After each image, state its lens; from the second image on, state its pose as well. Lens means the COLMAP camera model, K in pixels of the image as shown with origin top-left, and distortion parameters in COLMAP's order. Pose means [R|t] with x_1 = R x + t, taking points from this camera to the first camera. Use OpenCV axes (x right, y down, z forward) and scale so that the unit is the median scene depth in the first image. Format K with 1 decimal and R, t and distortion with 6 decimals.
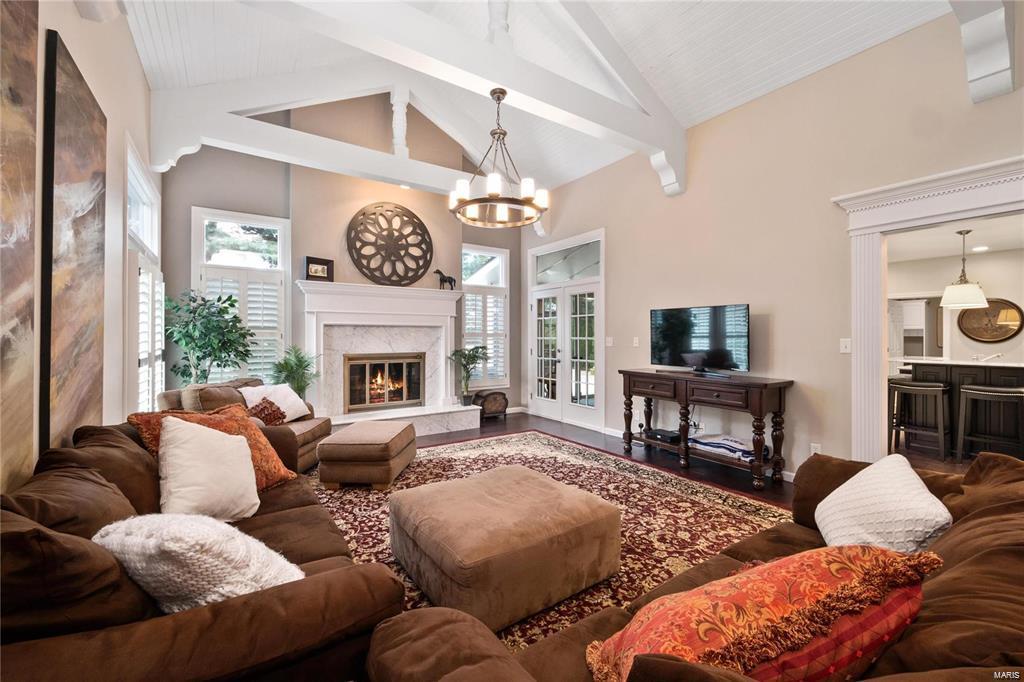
lens RADIAL K [[412.9, 0, 513.3], [0, 412.9, 335.1], [0, 0, 1]] dist [-0.007405, -0.000106]
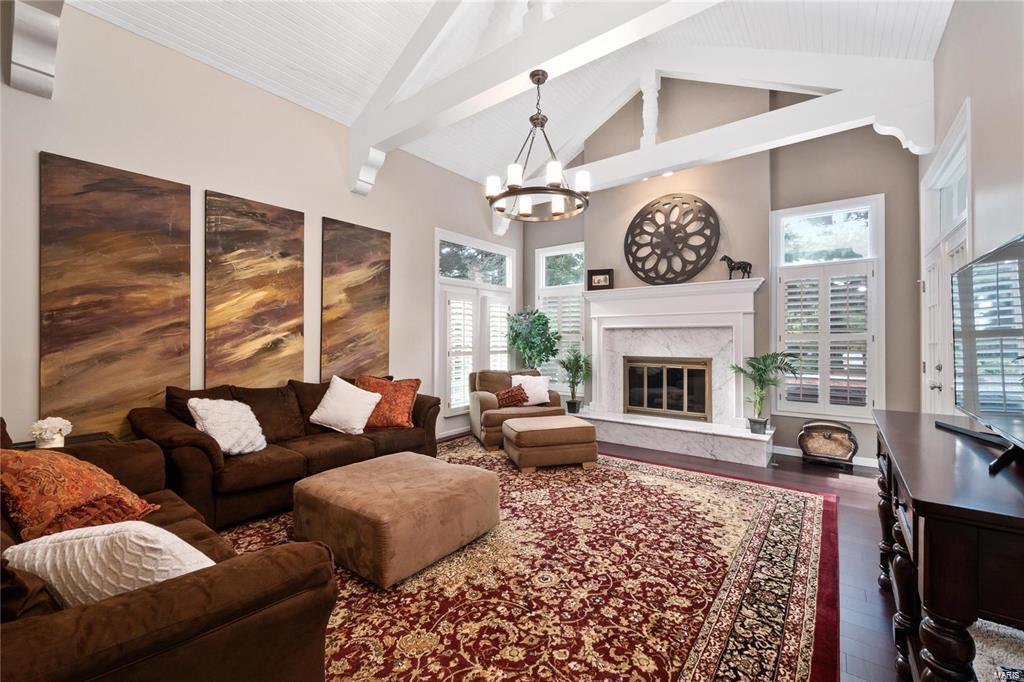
lens RADIAL K [[417.3, 0, 515.7], [0, 417.3, 338.0], [0, 0, 1]] dist [-0.006154, -0.000038]
pose [[0.312644, -0.002050, -0.949868, 0.544690], [0.001988, 0.999997, -0.001503, 0.001525], [0.949868, -0.001419, 0.312647, 0.429400]]
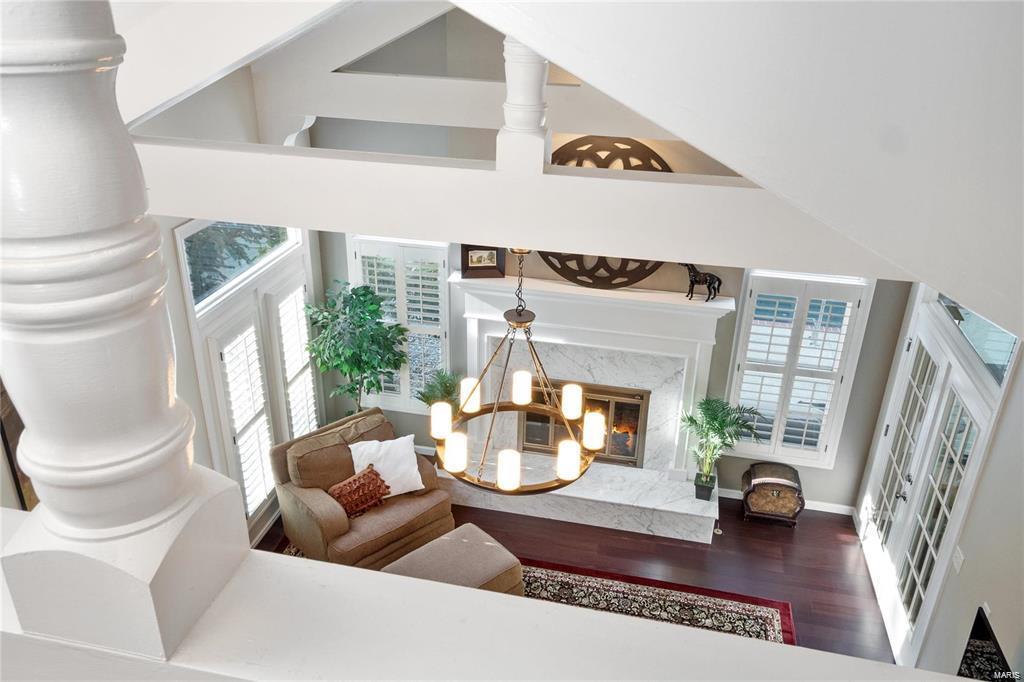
lens RADIAL K [[790.4, 0, 511.2], [0, 790.4, 324.4], [0, 0, 1]] dist [-0.007251, -0.001694]
pose [[0.688606, 0.319466, -0.650971, 0.402399], [-0.019639, 0.905610, 0.423657, -0.597694], [0.724869, -0.278948, 0.629883, 0.226580]]
